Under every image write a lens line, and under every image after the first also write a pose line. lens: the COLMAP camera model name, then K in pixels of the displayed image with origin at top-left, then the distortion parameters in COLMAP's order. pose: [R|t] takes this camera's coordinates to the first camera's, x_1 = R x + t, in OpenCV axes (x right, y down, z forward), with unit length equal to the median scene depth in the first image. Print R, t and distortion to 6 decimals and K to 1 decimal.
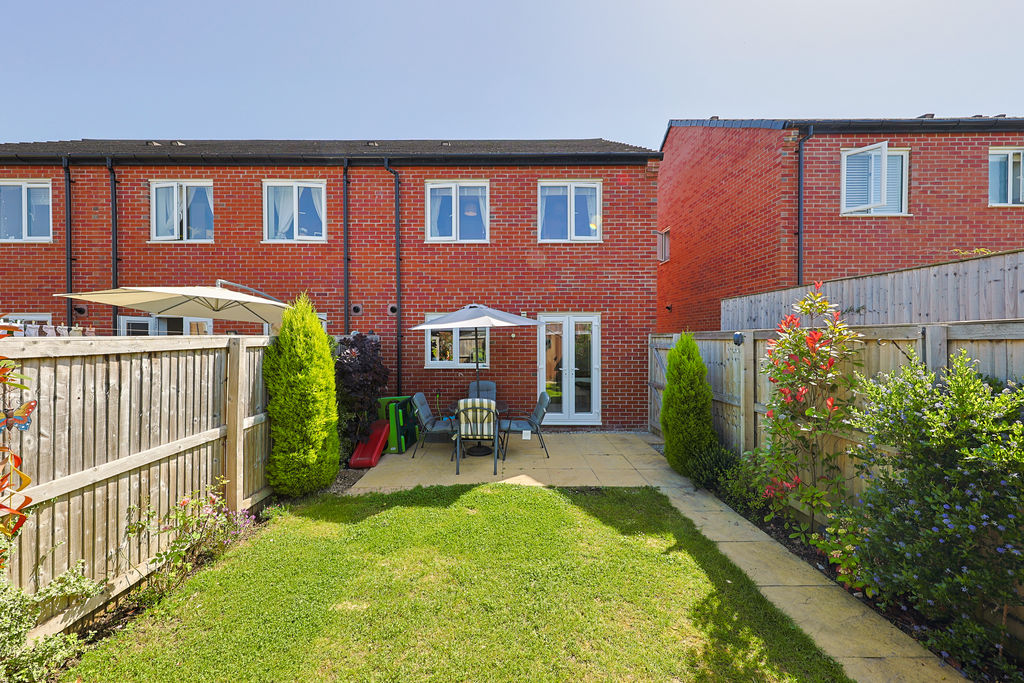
lens RADIAL K [[365.7, 0, 514.3], [0, 365.7, 333.6], [0, 0, 1]] dist [0.000691, -0.000048]
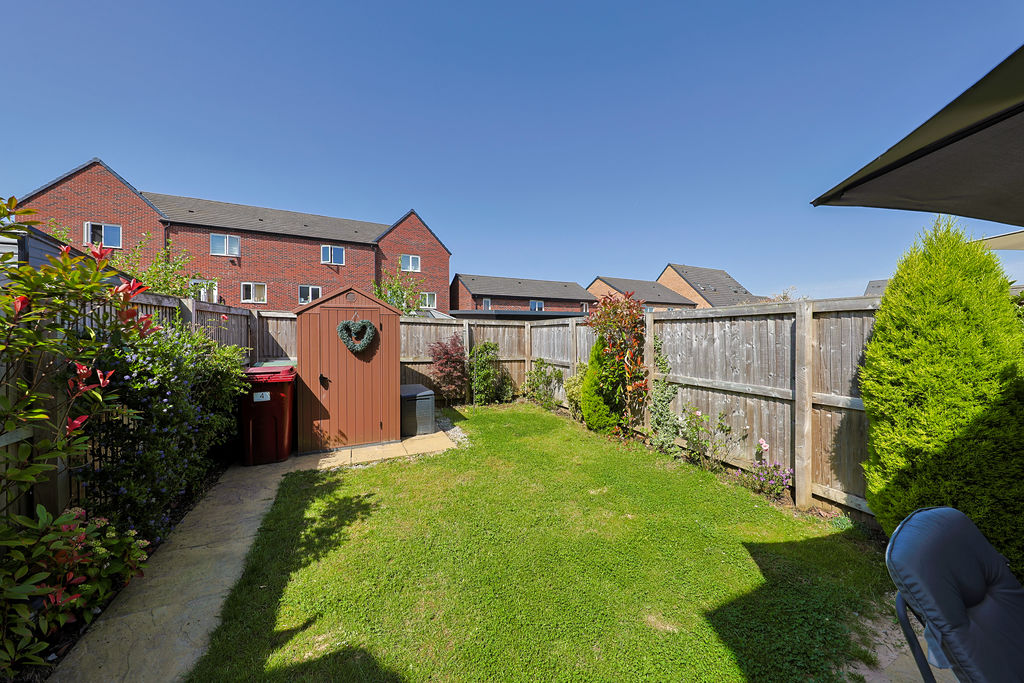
lens RADIAL K [[365.7, 0, 514.3], [0, 365.7, 333.6], [0, 0, 1]] dist [0.000691, -0.000048]
pose [[-0.917867, 0.008643, -0.396793, 0.357233], [0.009492, 0.999955, -0.000177, 0.101910], [0.396774, -0.003929, -0.917908, 1.824024]]
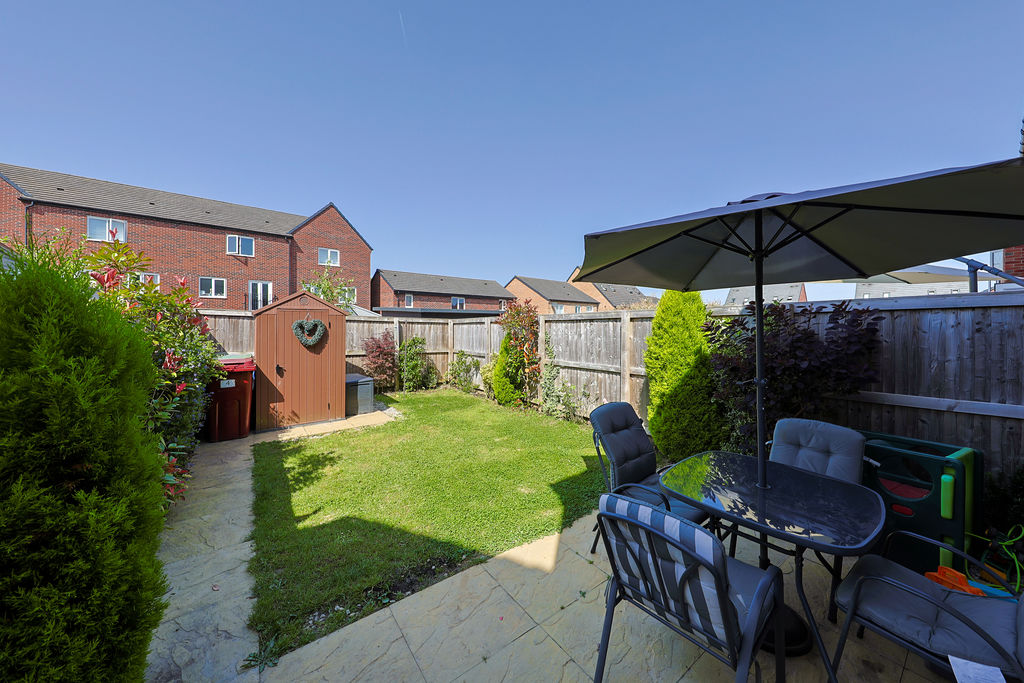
lens RADIAL K [[367.1, 0, 517.3], [0, 367.1, 318.8], [0, 0, 1]] dist [-0.002117, -0.000391]
pose [[-0.808367, -0.006387, -0.588644, 0.605111], [0.008945, 0.999692, -0.023131, 0.087536], [0.588611, -0.023964, -0.808061, 2.306286]]
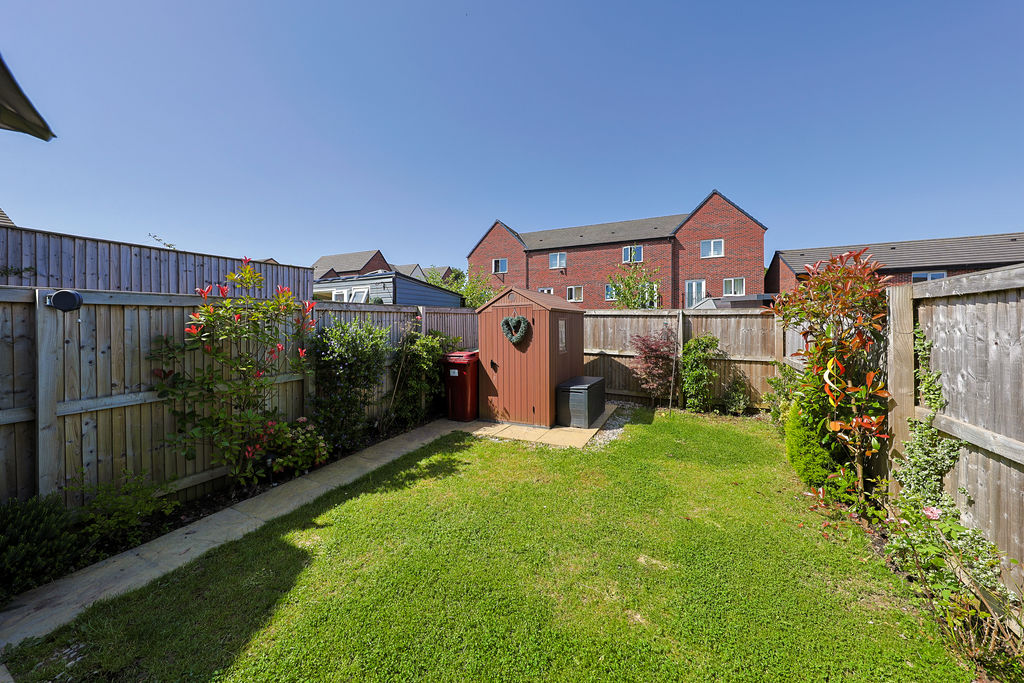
lens RADIAL K [[347.1, 0, 517.9], [0, 347.1, 323.5], [0, 0, 1]] dist [0.007885, -0.000087]
pose [[-0.885603, 0.017974, 0.464094, -0.477152], [0.013304, 0.999823, -0.013335, 0.098674], [-0.464252, -0.005636, -0.885685, 1.654650]]
